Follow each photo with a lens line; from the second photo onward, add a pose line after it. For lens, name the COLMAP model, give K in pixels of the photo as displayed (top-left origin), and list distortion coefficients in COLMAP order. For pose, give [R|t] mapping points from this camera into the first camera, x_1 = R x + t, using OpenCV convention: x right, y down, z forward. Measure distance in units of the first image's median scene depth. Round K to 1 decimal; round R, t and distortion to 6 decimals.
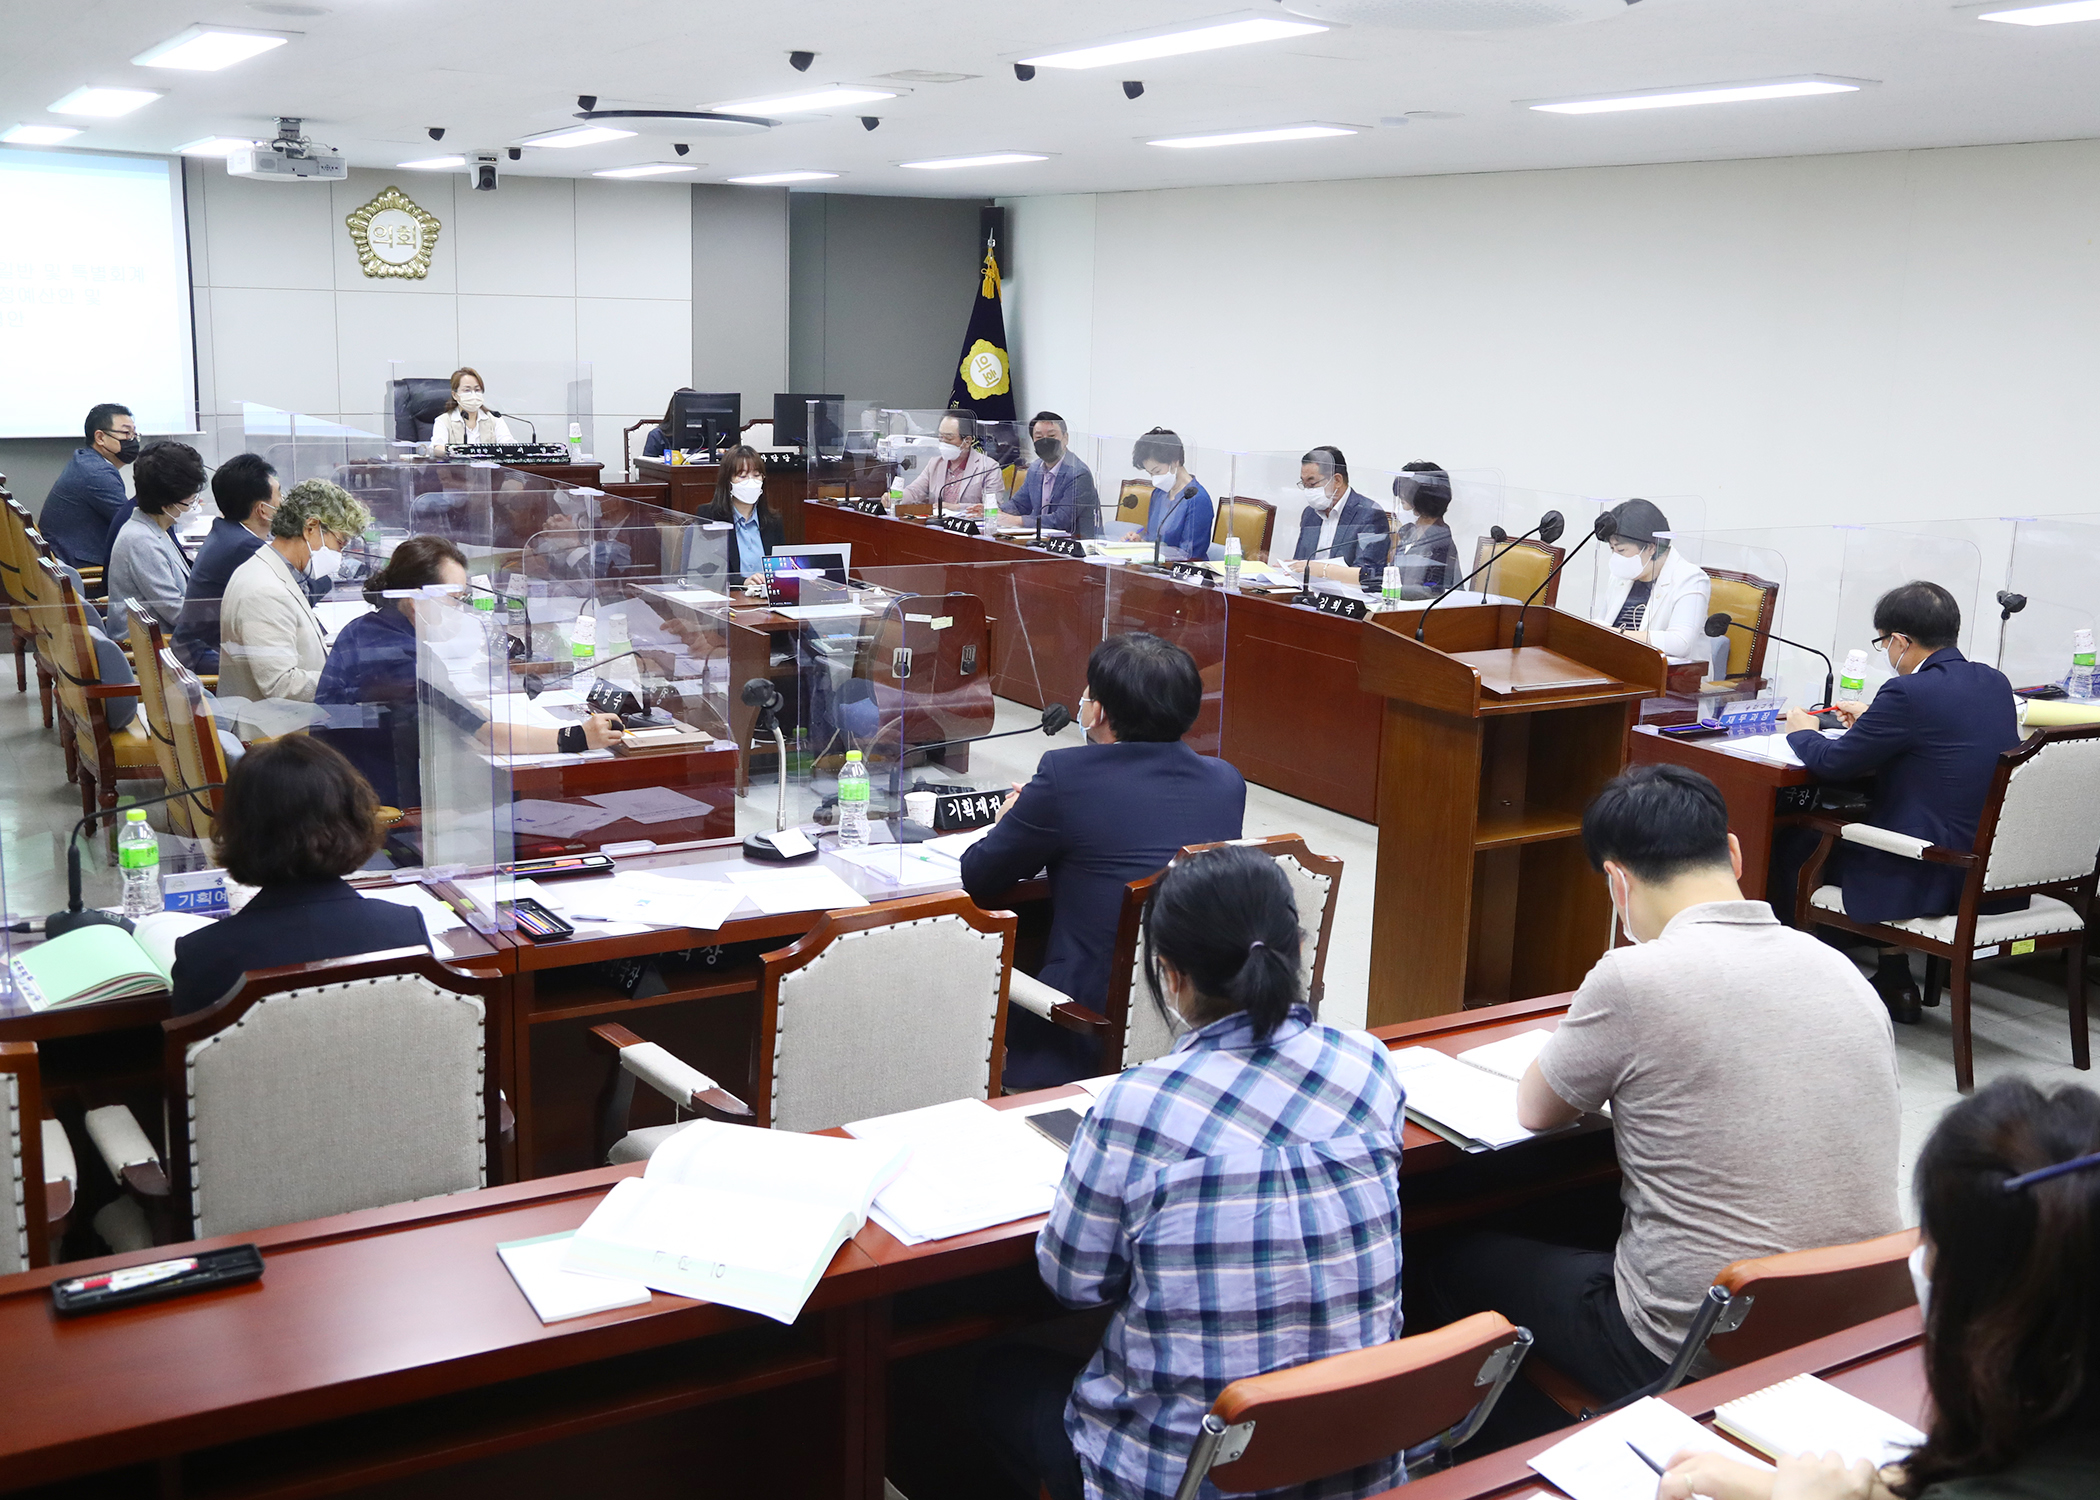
lens RADIAL K [[2285.9, 0, 1050.0], [0, 2285.9, 750.0], [0, 0, 1]] dist [0.018411, 0.025747]
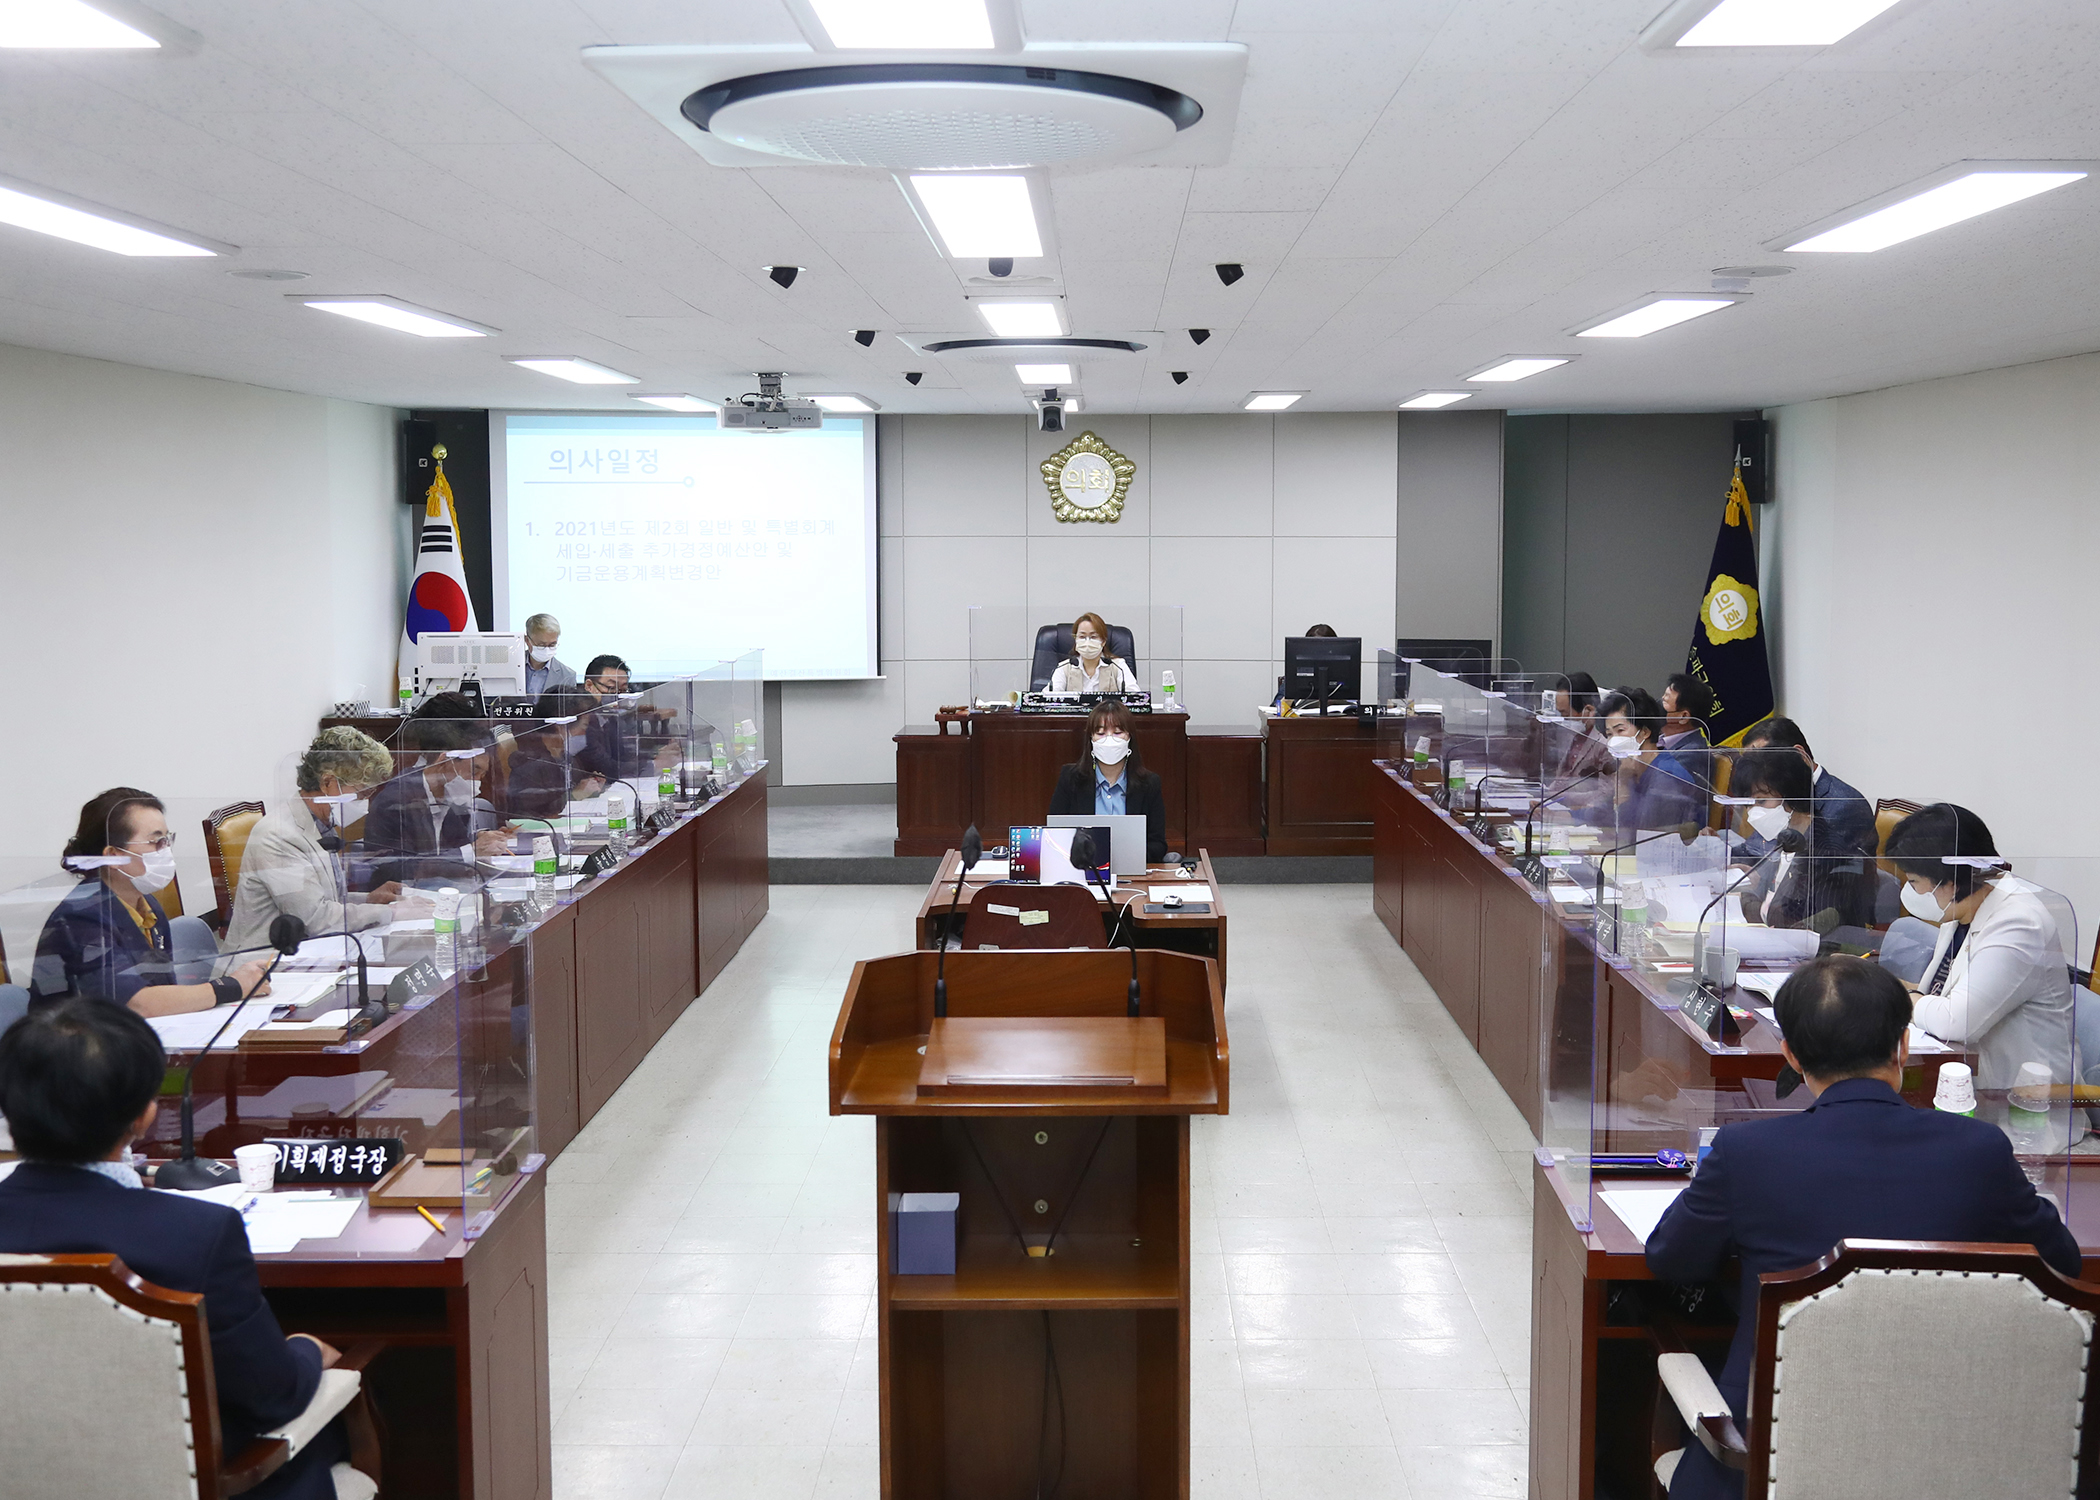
lens RADIAL K [[2348.8, 0, 1045.5], [0, 2348.8, 677.4], [0, 0, 1]] dist [0.001370, 0.278052]
pose [[0.856830, 0.007931, -0.515538, 0.218144], [-0.077677, 0.990455, -0.113863, -0.025144], [0.509715, 0.137607, 0.849268, 0.149889]]
